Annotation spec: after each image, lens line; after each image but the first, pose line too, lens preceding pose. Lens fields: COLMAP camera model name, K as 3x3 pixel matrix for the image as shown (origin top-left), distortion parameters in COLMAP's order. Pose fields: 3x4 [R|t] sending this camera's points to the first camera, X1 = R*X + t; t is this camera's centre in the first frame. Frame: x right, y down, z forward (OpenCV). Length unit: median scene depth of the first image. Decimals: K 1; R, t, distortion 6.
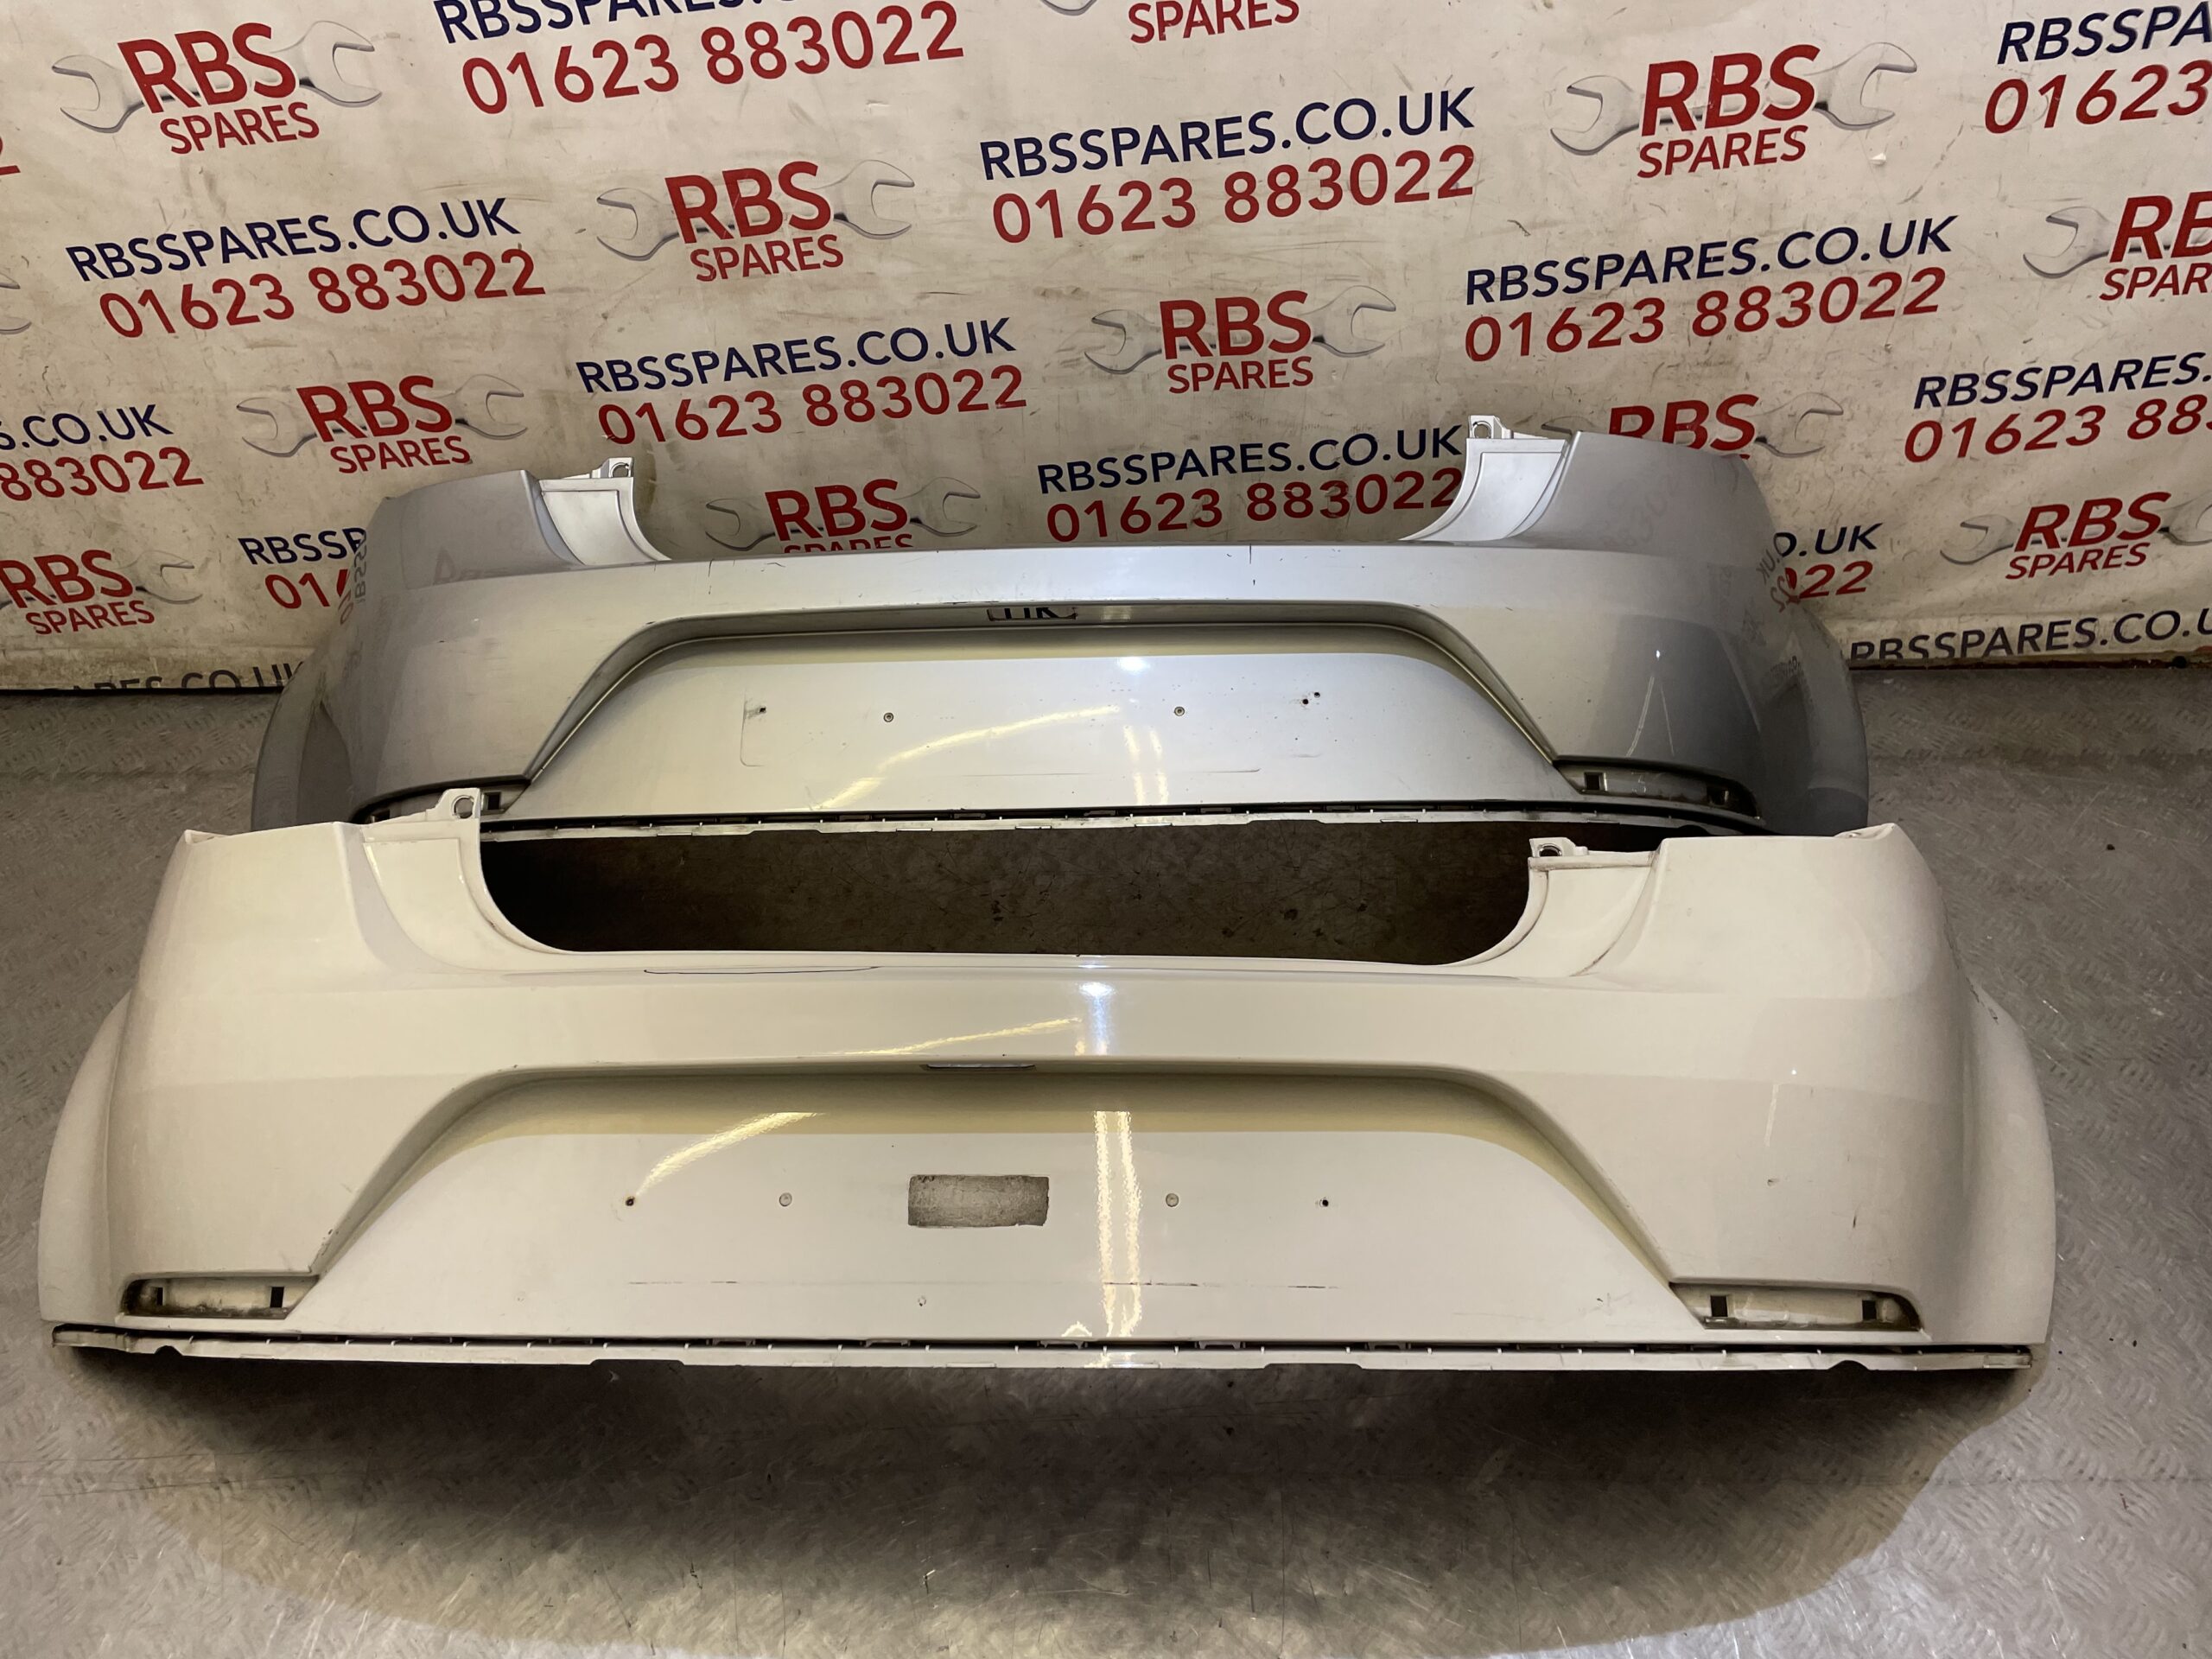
lens RADIAL K [[1678.4, 0, 1091.6], [0, 1678.4, 803.0], [0, 0, 1]] dist [0.080671, -0.108662]
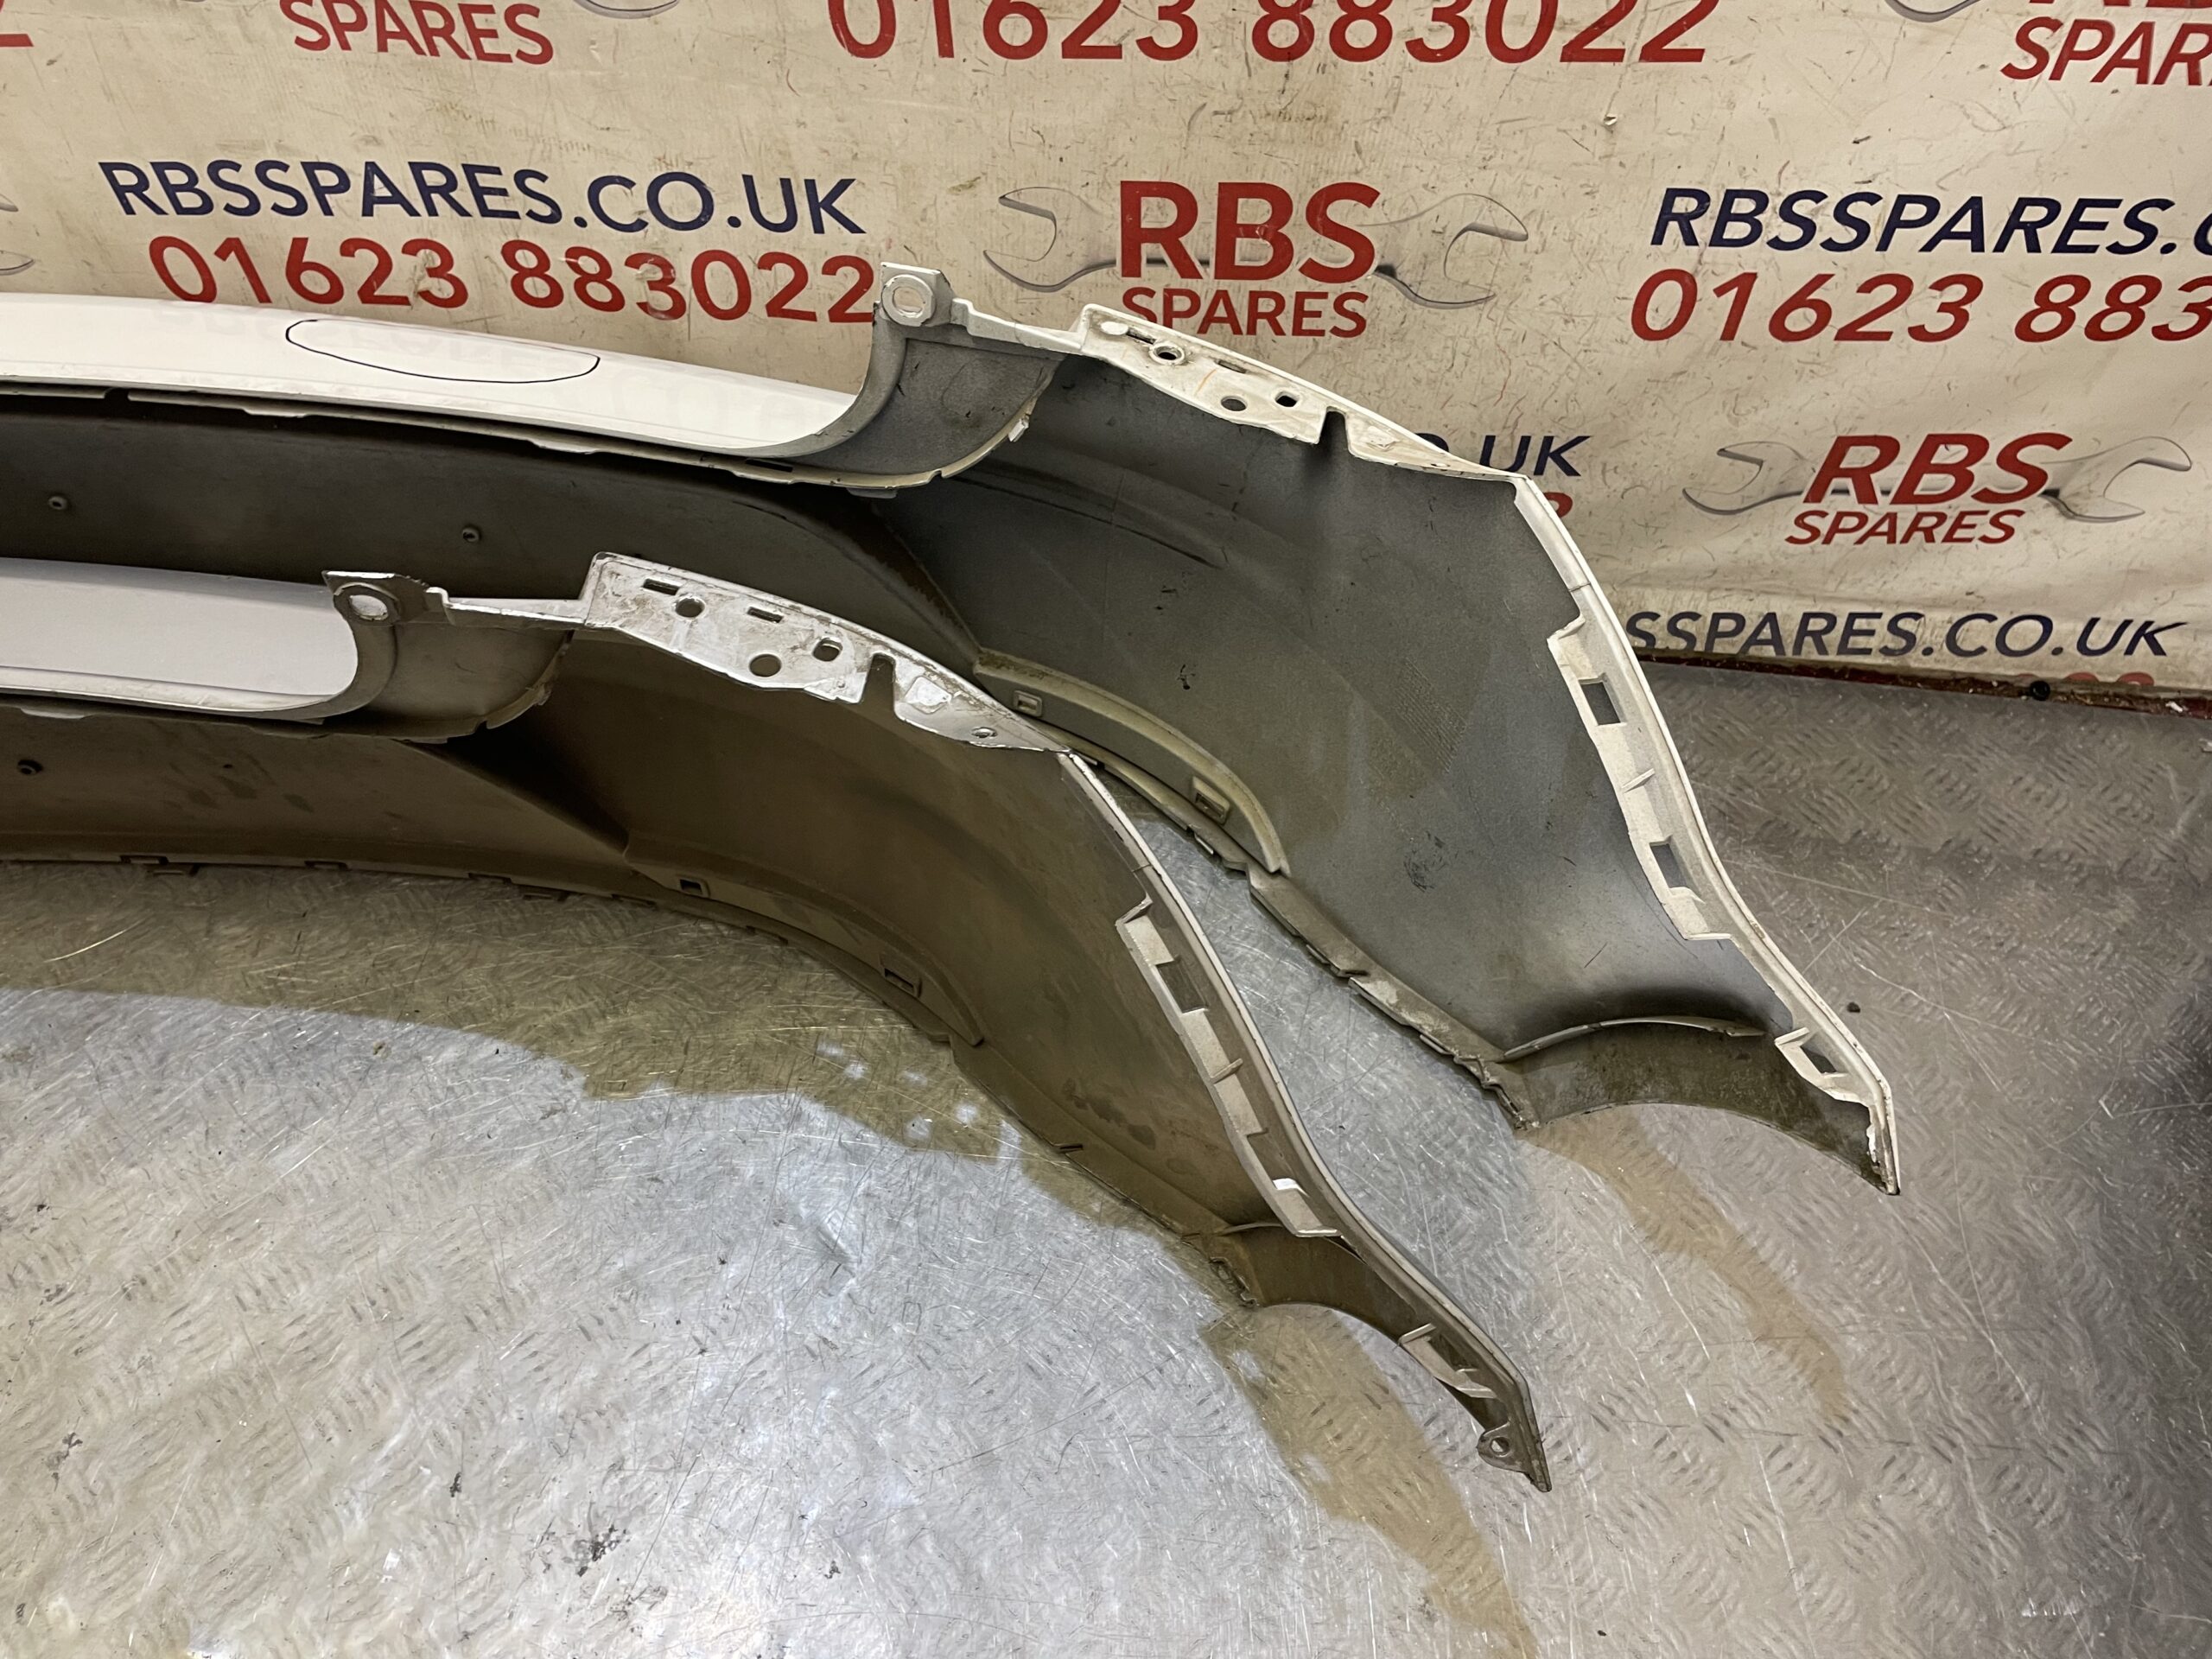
lens RADIAL K [[1678.4, 0, 1086.7], [0, 1678.4, 824.1], [0, 0, 1]] dist [0.080671, -0.108662]
pose [[0.994187, 0.093190, 0.053921, 0.289800], [-0.101438, 0.978605, 0.179005, -0.128029], [-0.036086, -0.183434, 0.982369, 0.429658]]
